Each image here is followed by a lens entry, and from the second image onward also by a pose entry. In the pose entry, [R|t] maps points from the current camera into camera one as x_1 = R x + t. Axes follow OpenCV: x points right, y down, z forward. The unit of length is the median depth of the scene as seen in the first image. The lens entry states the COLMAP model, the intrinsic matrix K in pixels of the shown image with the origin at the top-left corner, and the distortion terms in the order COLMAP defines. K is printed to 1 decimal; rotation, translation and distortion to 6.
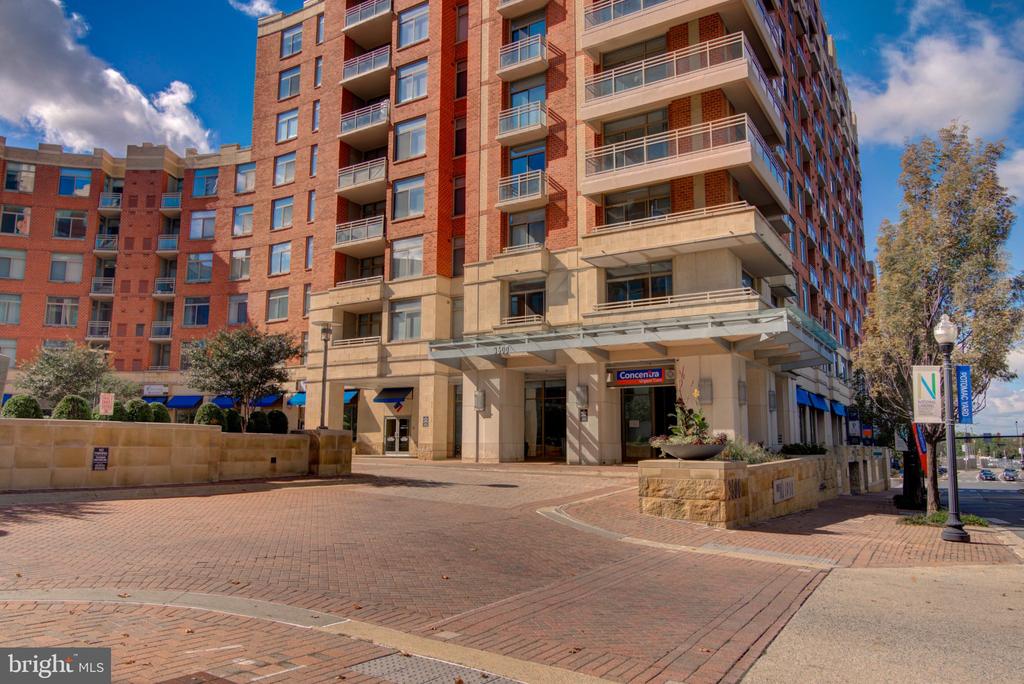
lens RADIAL K [[703.6, 0, 512.0], [0, 703.6, 342.0], [0, 0, 1]] dist [-0.000357, -0.001831]
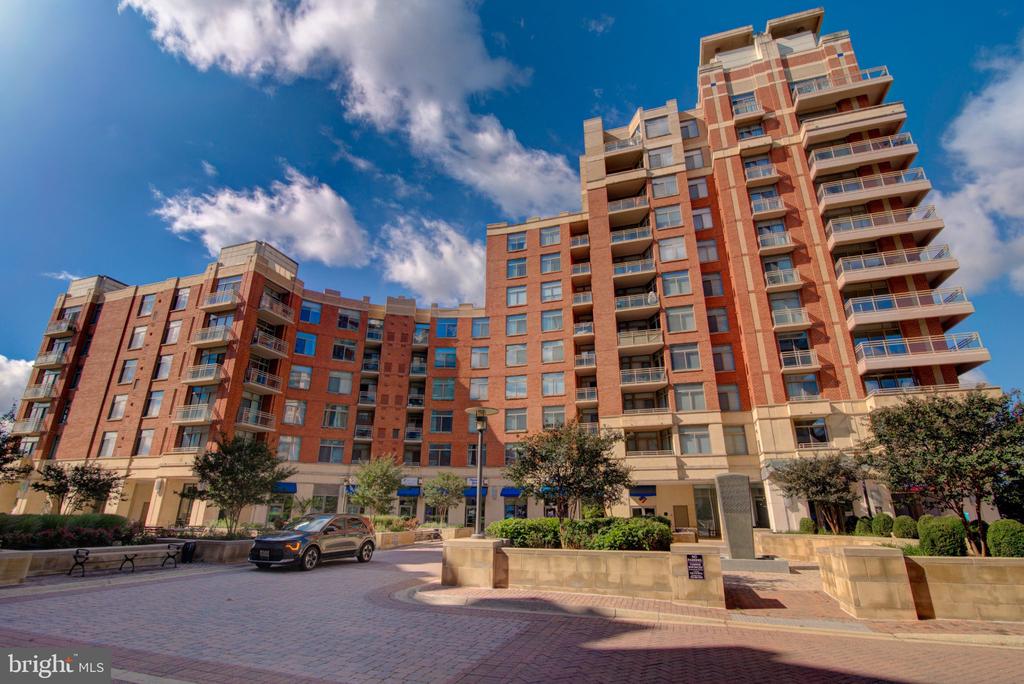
lens RADIAL K [[465.0, 0, 513.4], [0, 465.0, 348.1], [0, 0, 1]] dist [-0.022016, 0.000724]
pose [[0.972524, 0.077087, 0.219670, -0.551835], [-0.034396, 0.980810, -0.191910, -0.015662], [-0.230249, 0.179082, 0.956512, 0.101042]]
